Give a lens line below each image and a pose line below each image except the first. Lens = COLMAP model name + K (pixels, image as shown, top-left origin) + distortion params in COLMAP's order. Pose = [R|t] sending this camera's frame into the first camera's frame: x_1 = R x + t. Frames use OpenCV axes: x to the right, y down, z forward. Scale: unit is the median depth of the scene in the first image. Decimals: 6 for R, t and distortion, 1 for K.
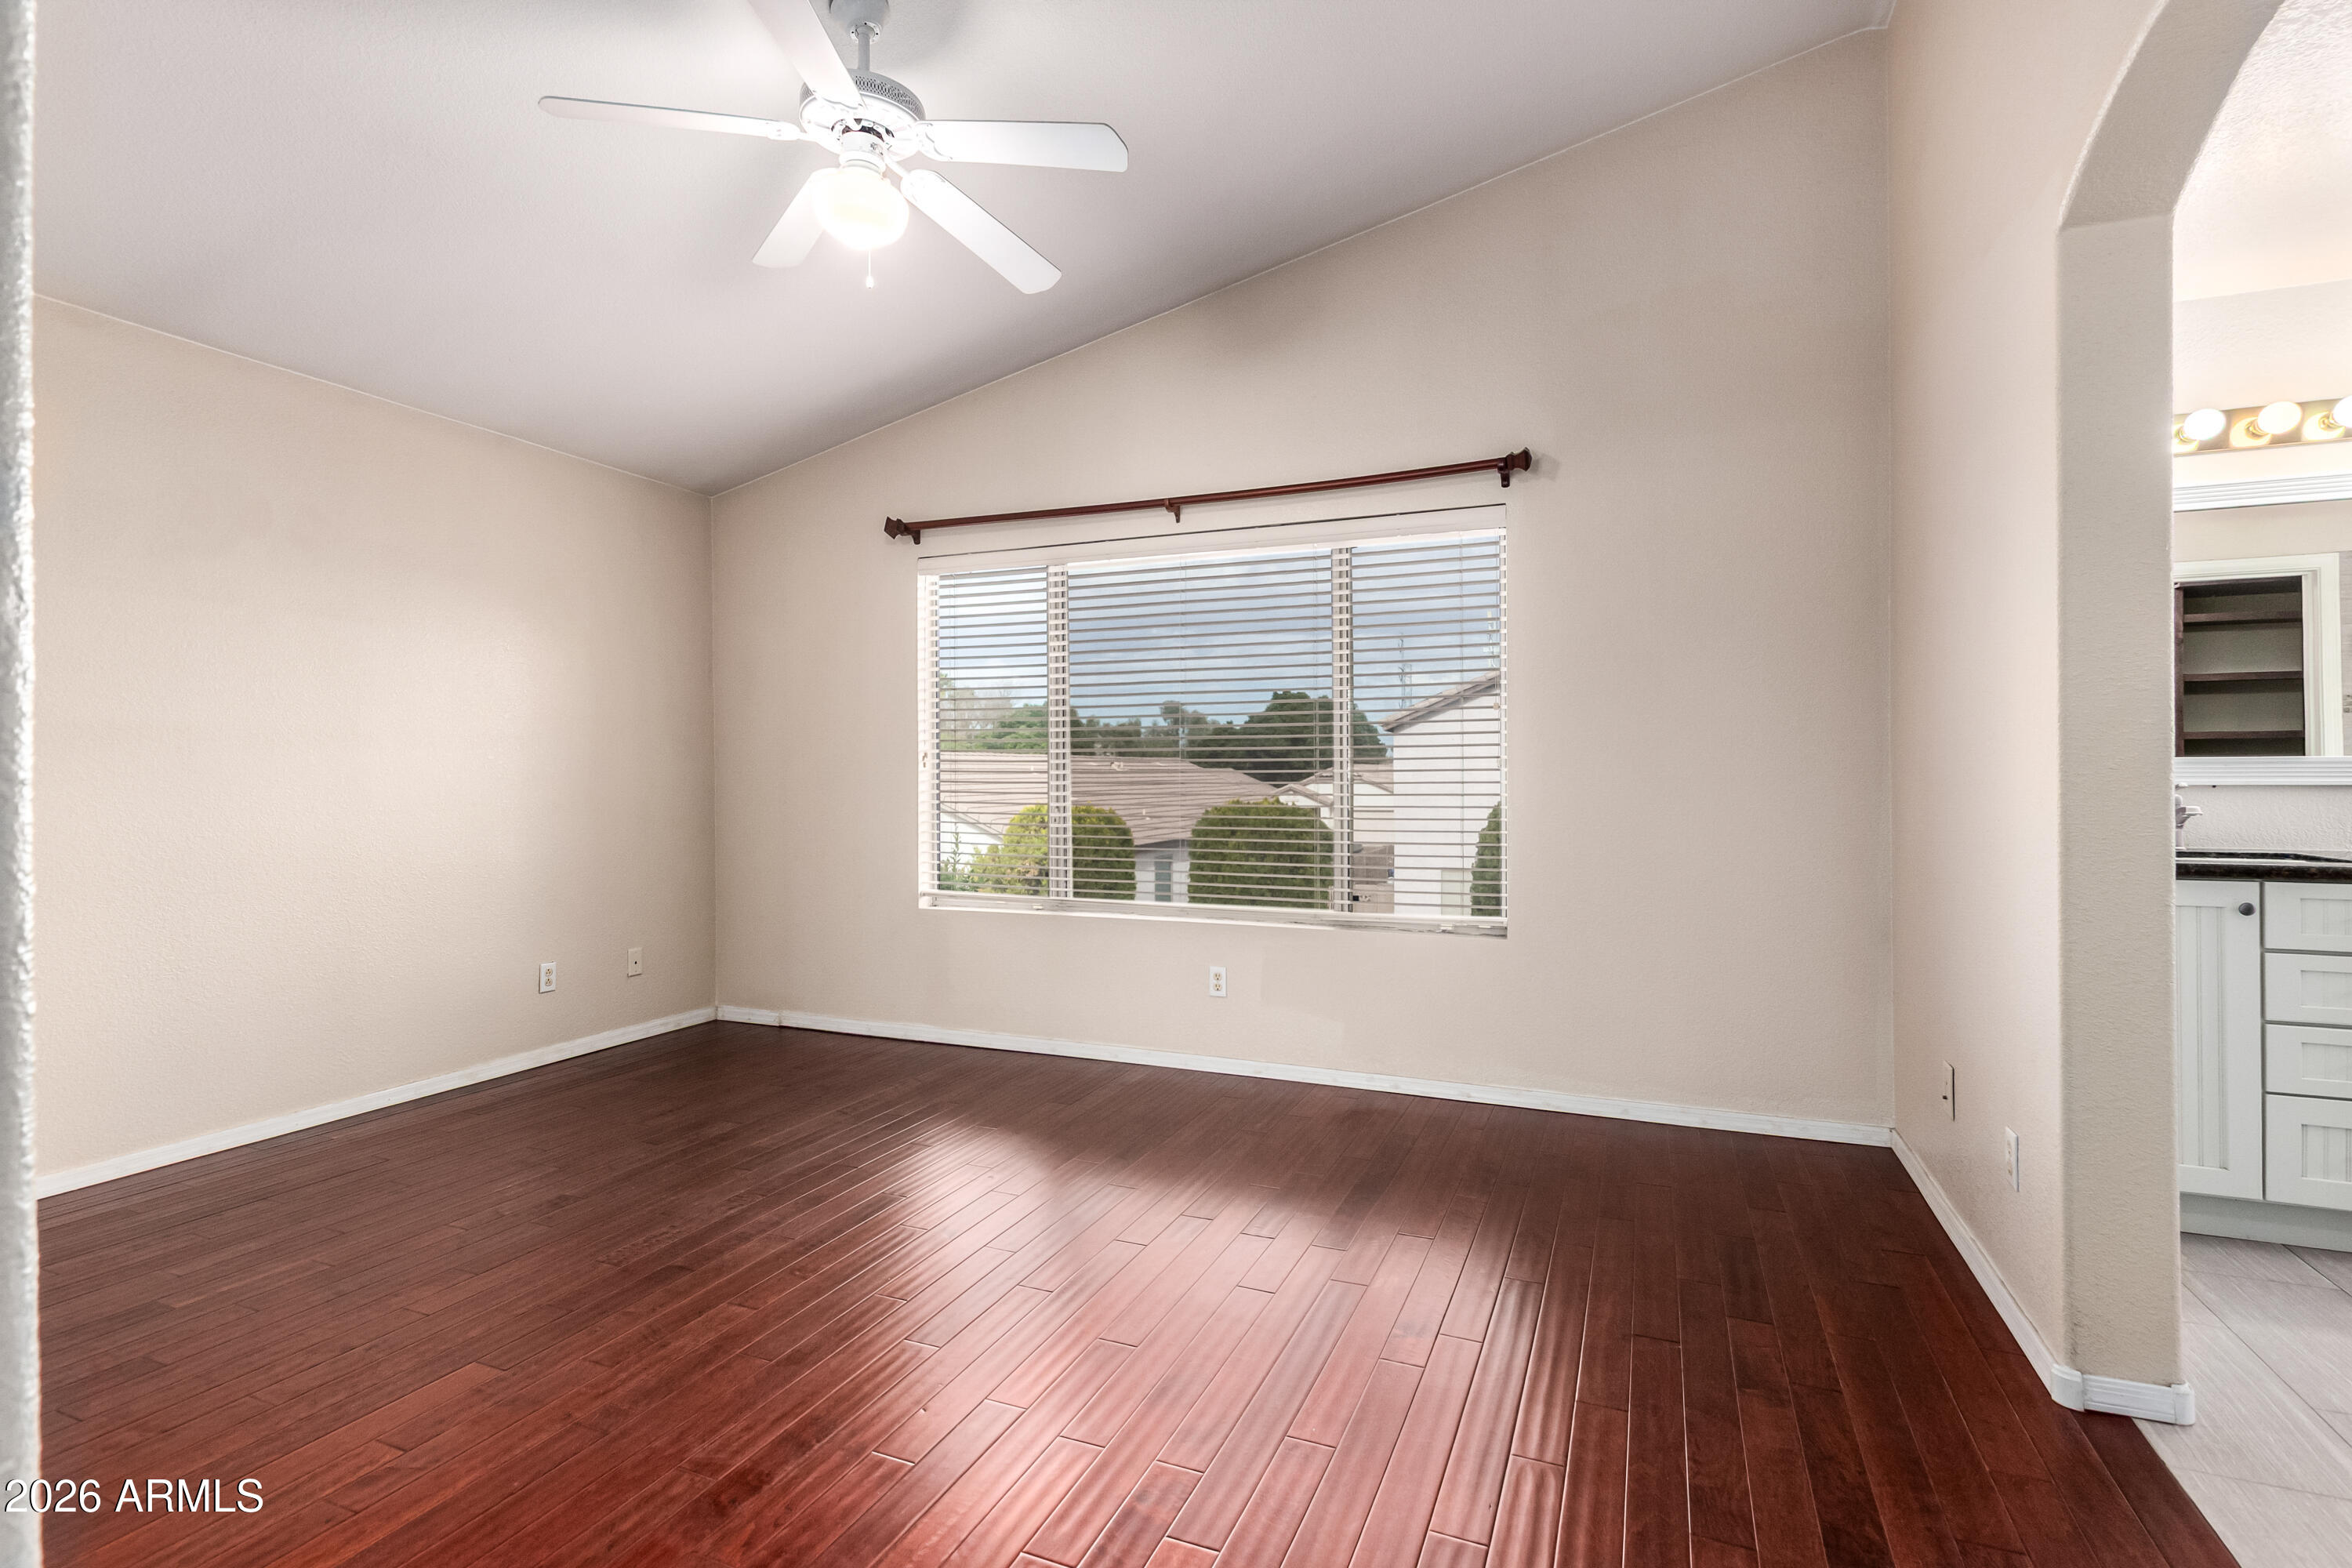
lens RADIAL K [[1104.8, 0, 1171.6], [0, 1104.8, 765.7], [0, 0, 1]] dist [0.004289, 0.000908]
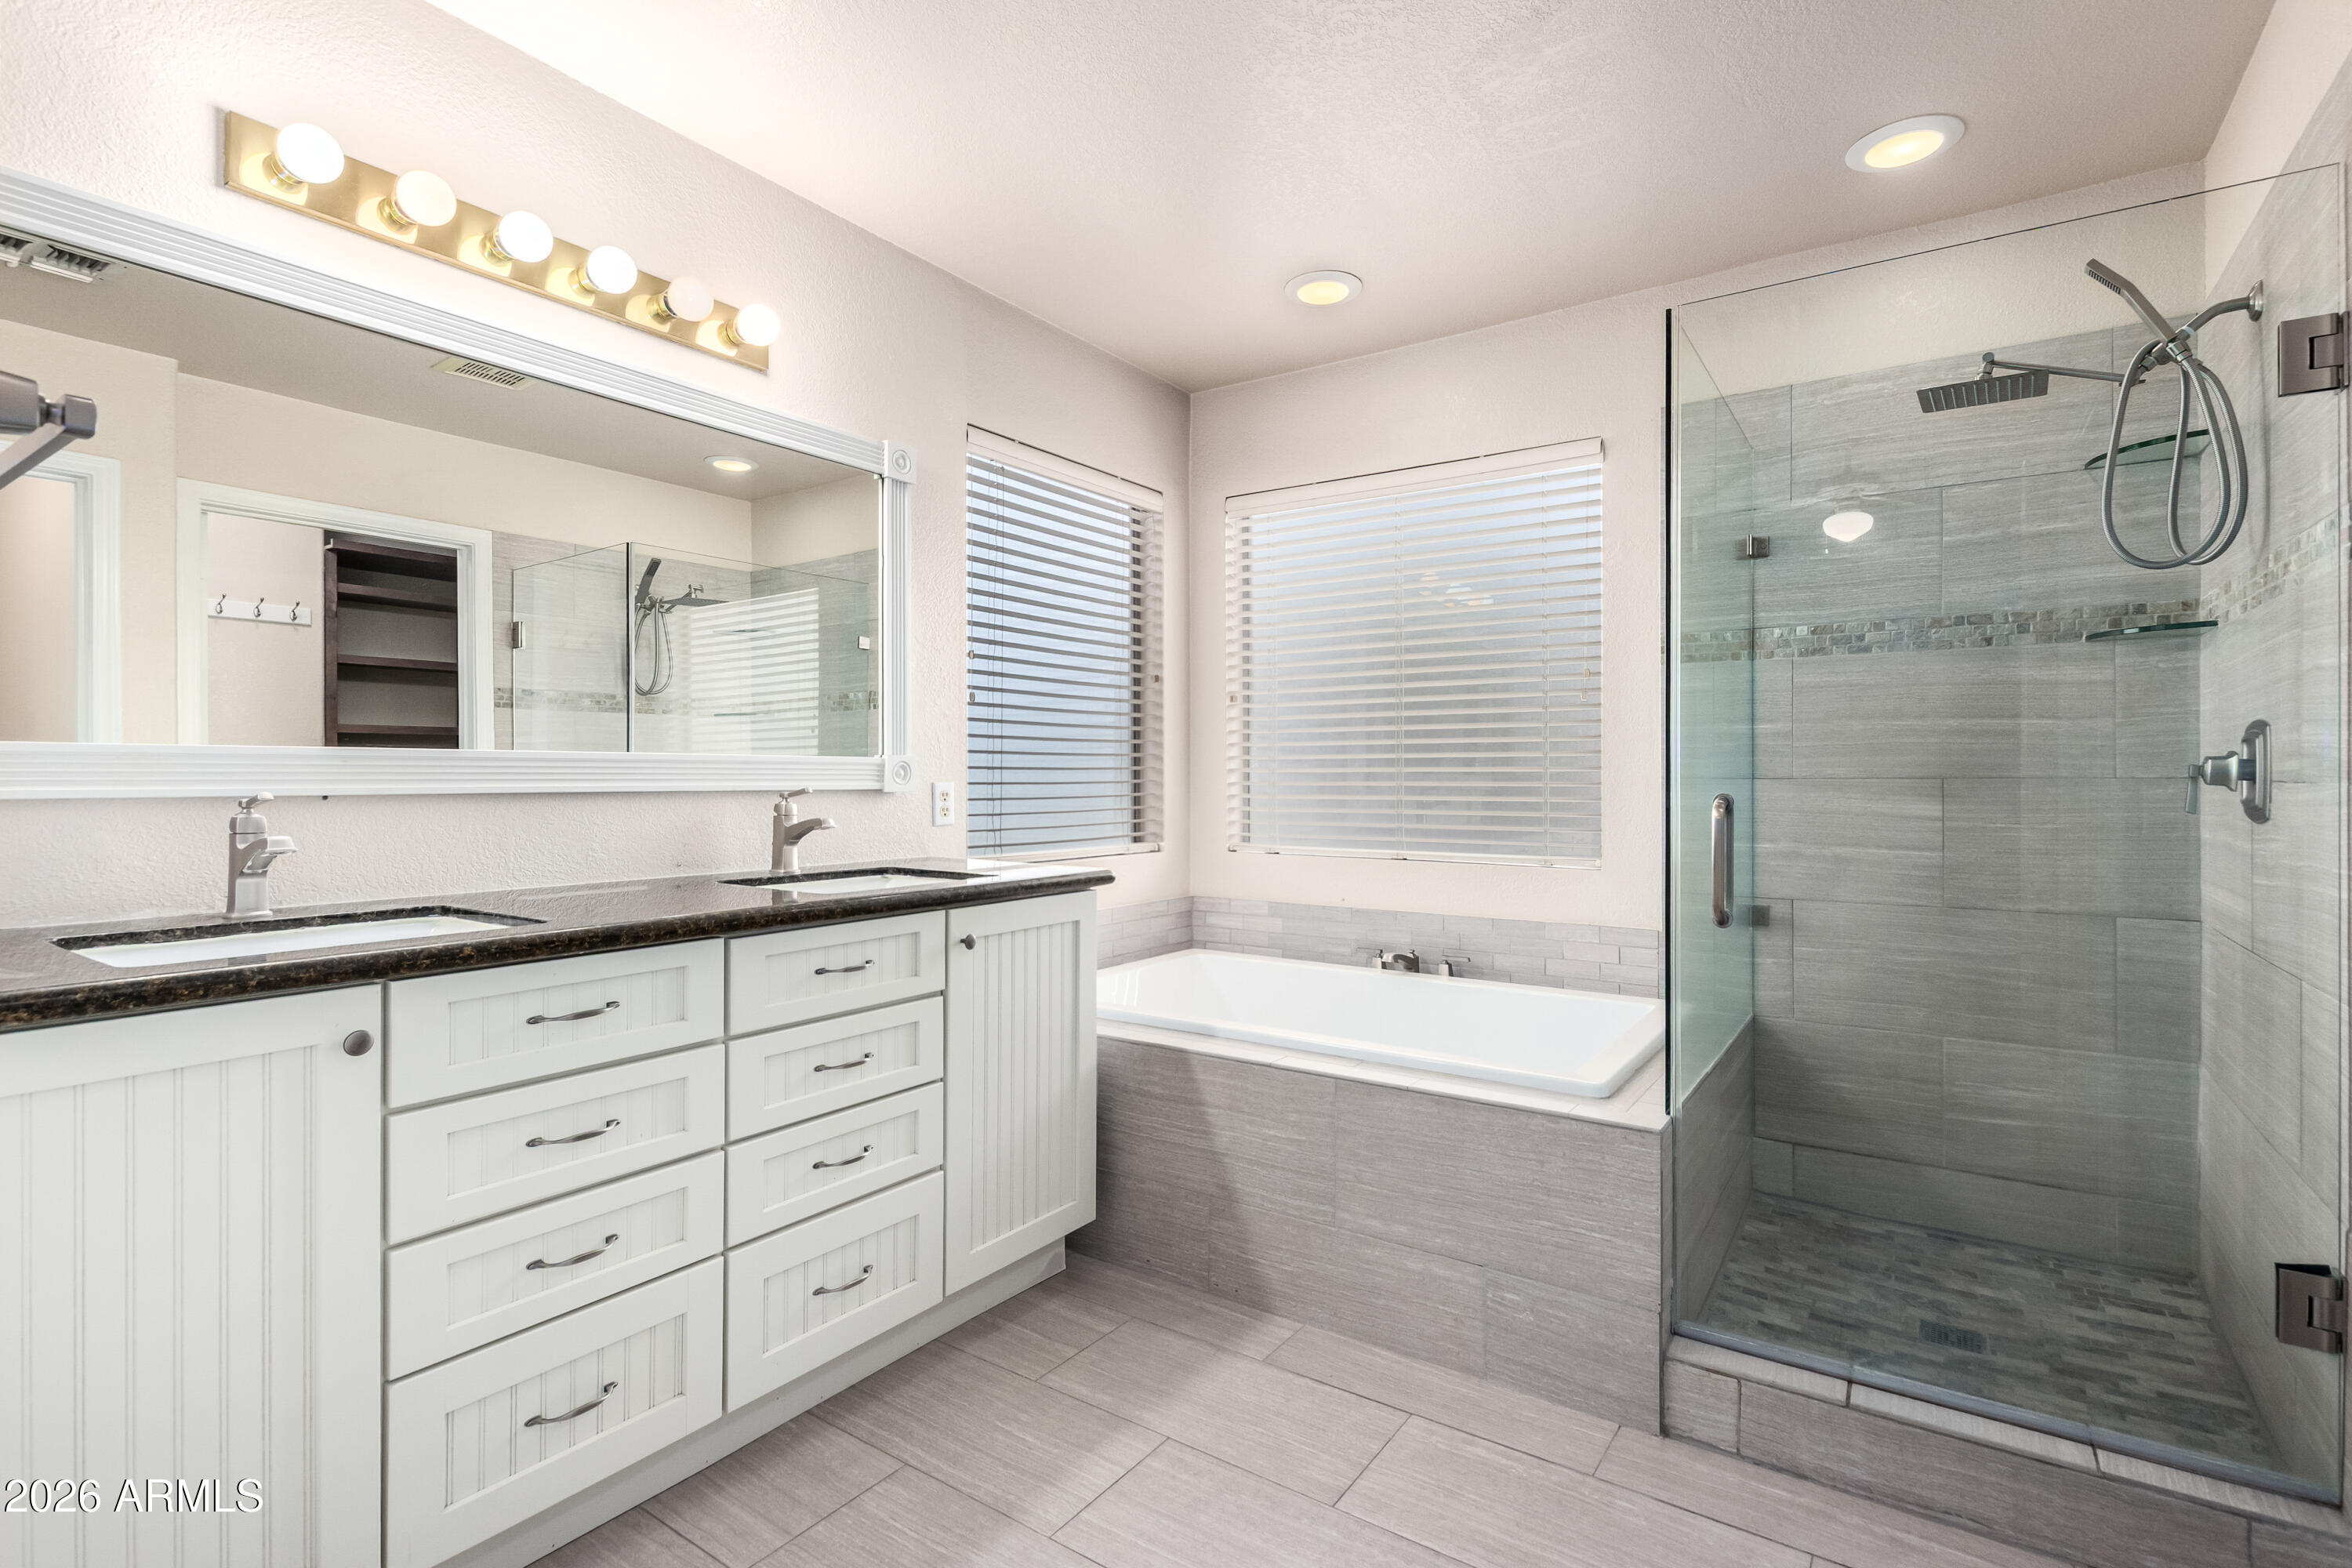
lens RADIAL K [[1104.8, 0, 1172.4], [0, 1104.8, 773.7], [0, 0, 1]] dist [0.004289, 0.000908]
pose [[0.200742, 0.007255, 0.979617, 0.305553], [-0.009584, 0.999939, -0.005442, 0.003881], [-0.979597, -0.008297, 0.200800, 0.299469]]
